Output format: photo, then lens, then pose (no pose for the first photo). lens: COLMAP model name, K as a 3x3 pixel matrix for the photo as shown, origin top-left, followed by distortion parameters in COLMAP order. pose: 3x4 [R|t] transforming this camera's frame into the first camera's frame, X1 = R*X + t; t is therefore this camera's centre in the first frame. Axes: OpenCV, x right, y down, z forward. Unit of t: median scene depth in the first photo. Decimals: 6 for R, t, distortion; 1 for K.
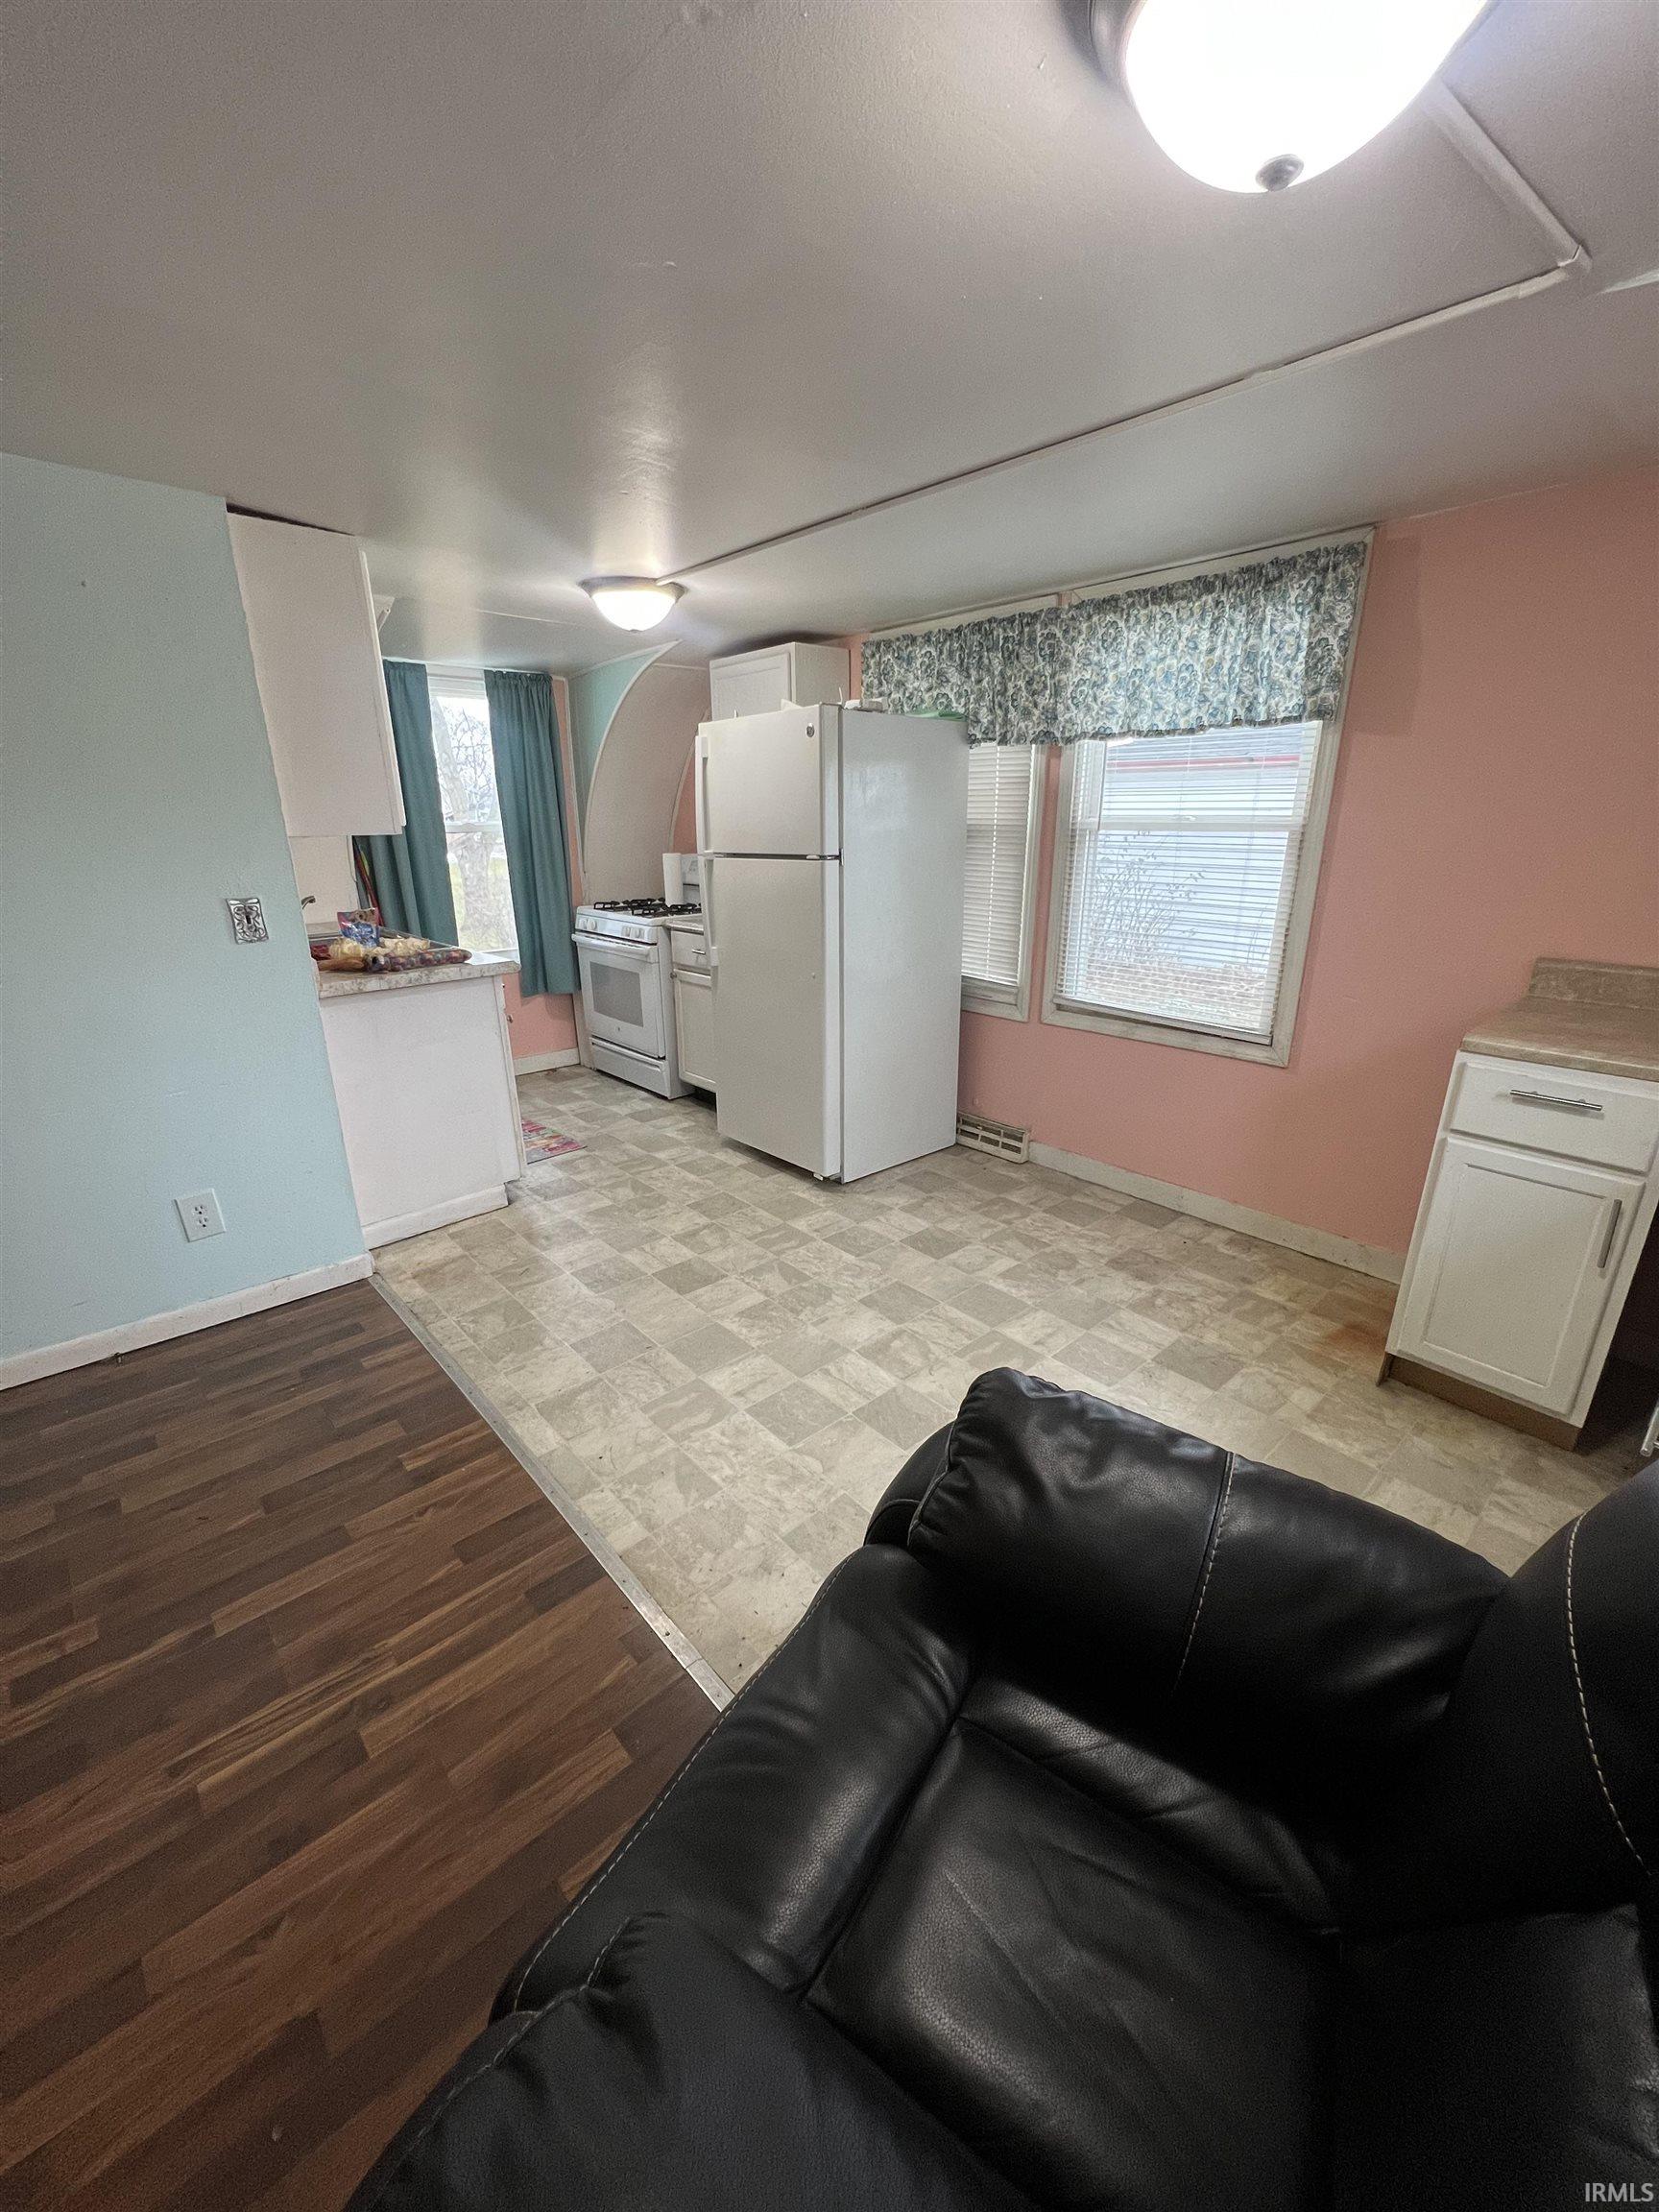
lens RADIAL K [[888.5, 0, 829.4], [0, 888.5, 1099.9], [0, 0, 1]] dist [0.003667, 0.000614]
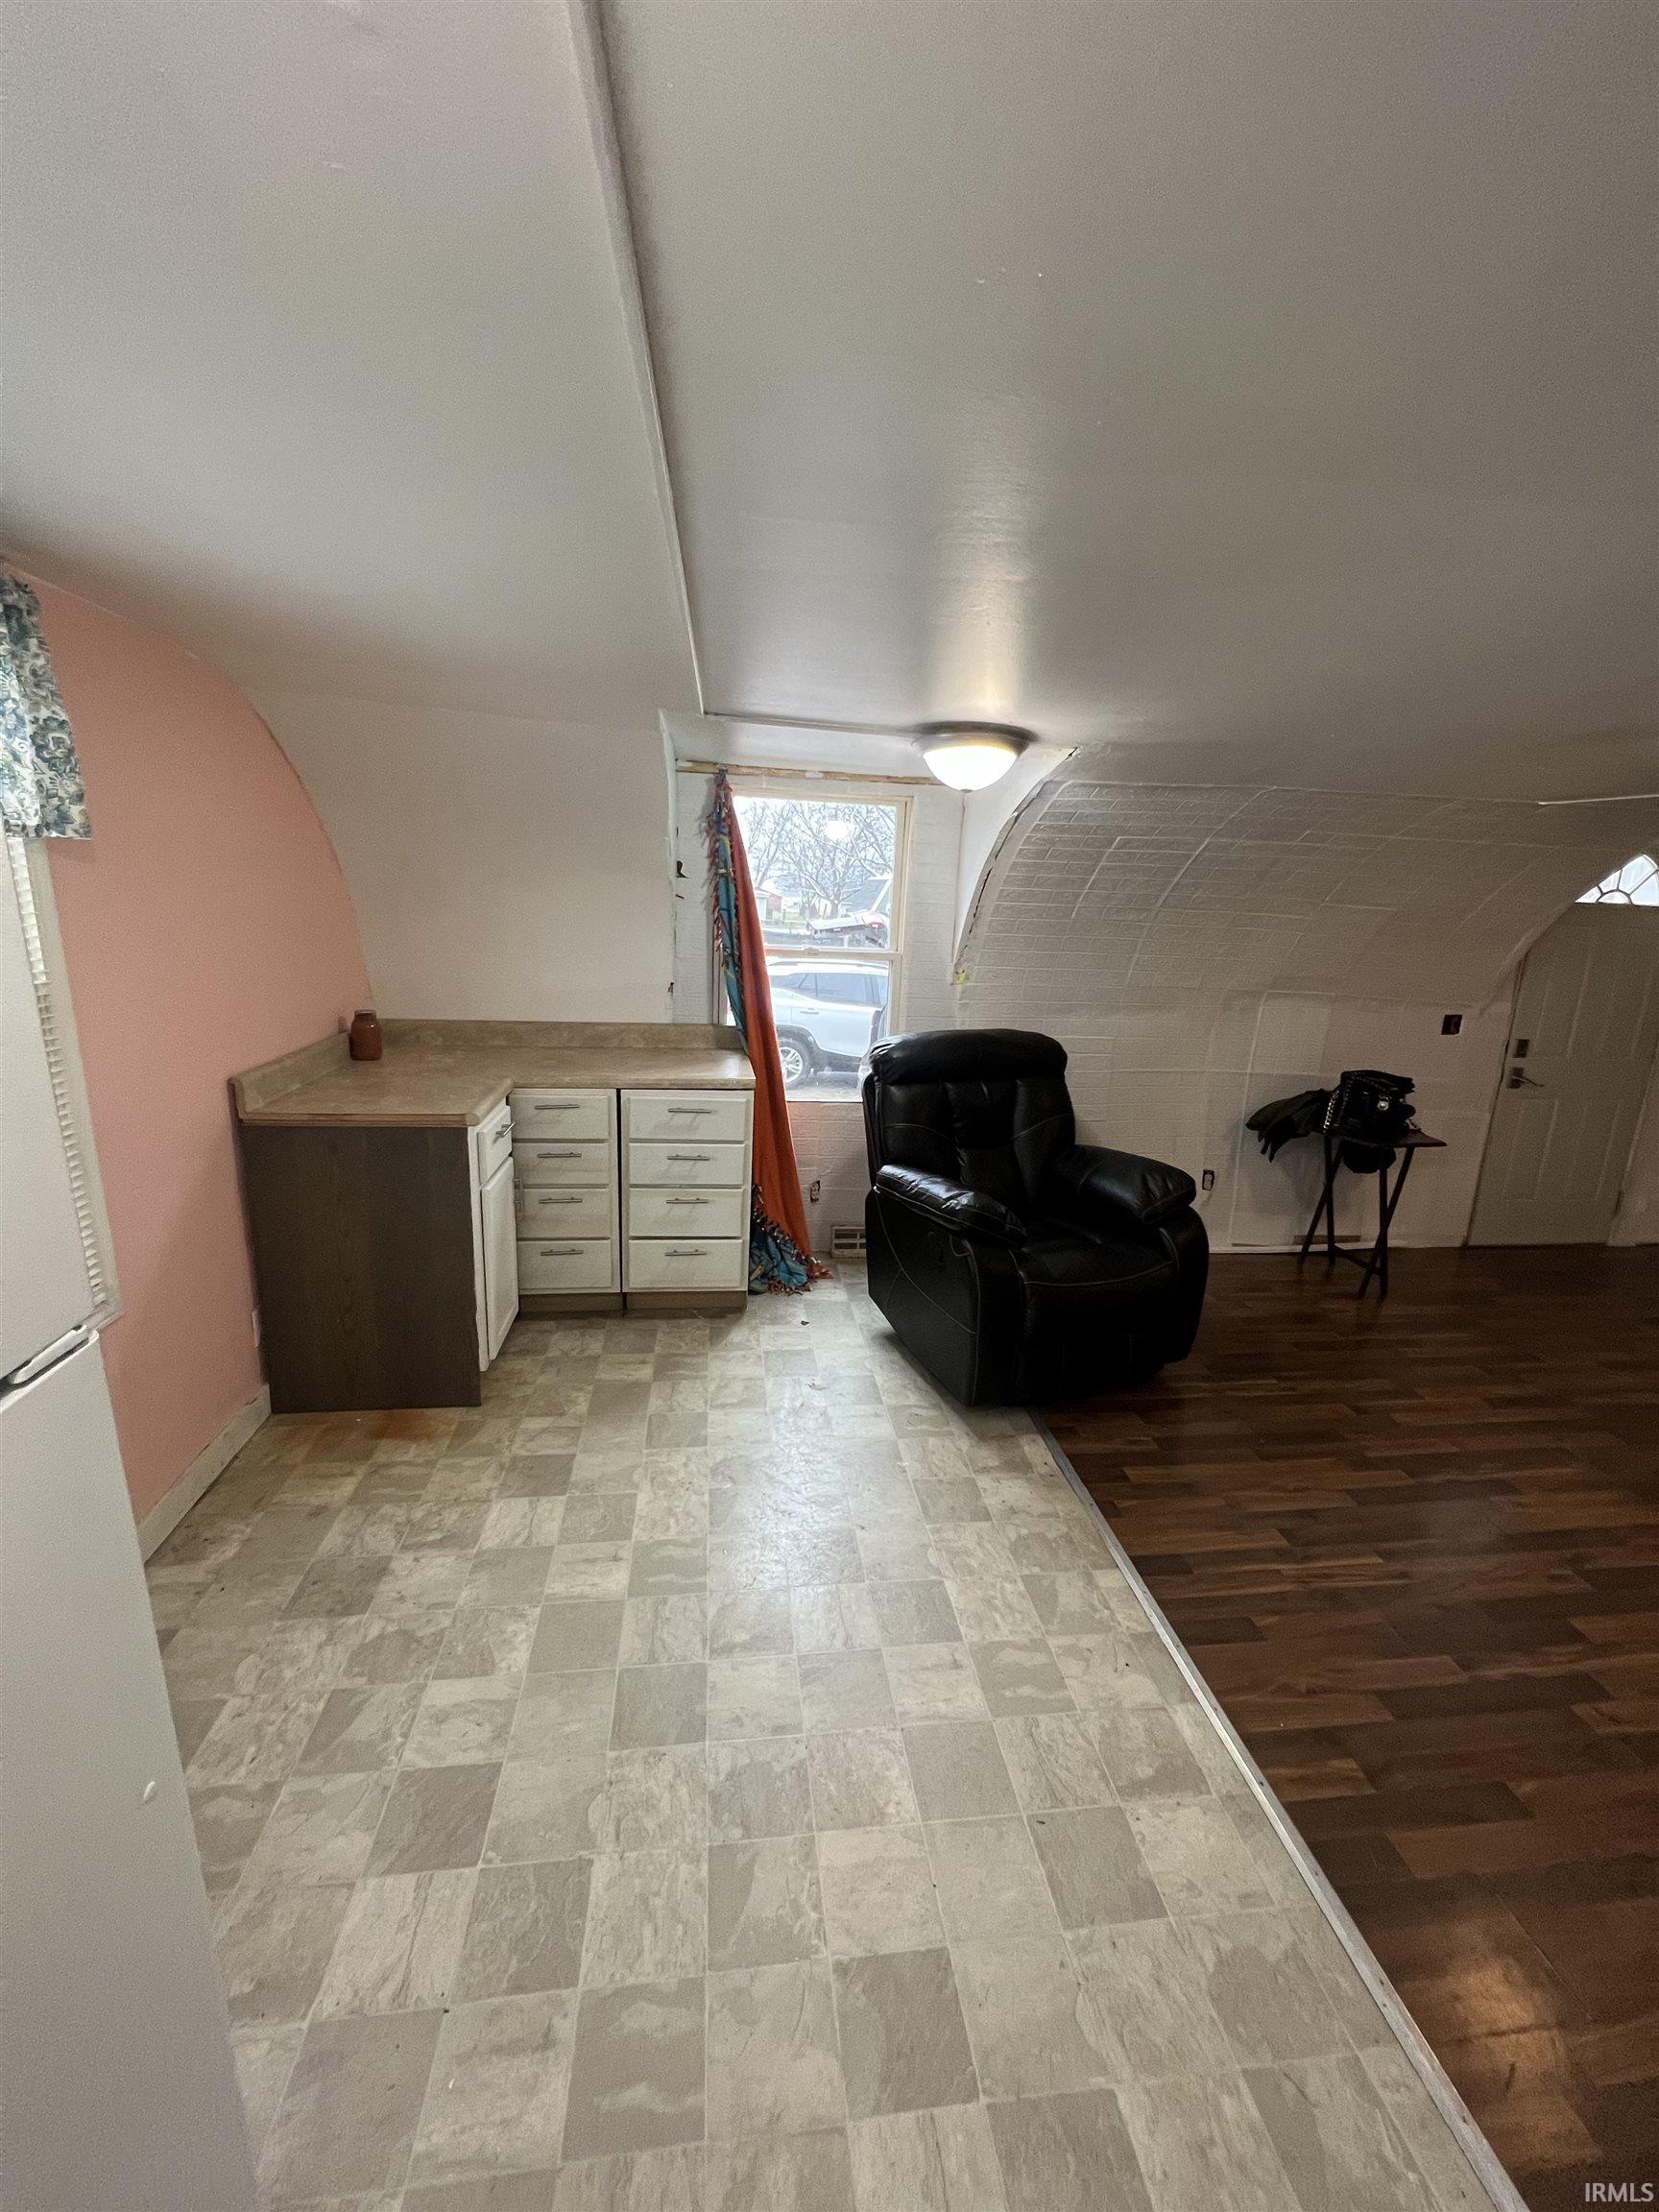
lens RADIAL K [[888.5, 0, 847.7], [0, 888.5, 1112.1], [0, 0, 1]] dist [0.003667, 0.000614]
pose [[-0.833486, -0.162435, 0.528125, -0.321389], [0.131232, 0.870267, 0.474777, -0.460572], [-0.536730, 0.465027, -0.704039, 1.205570]]
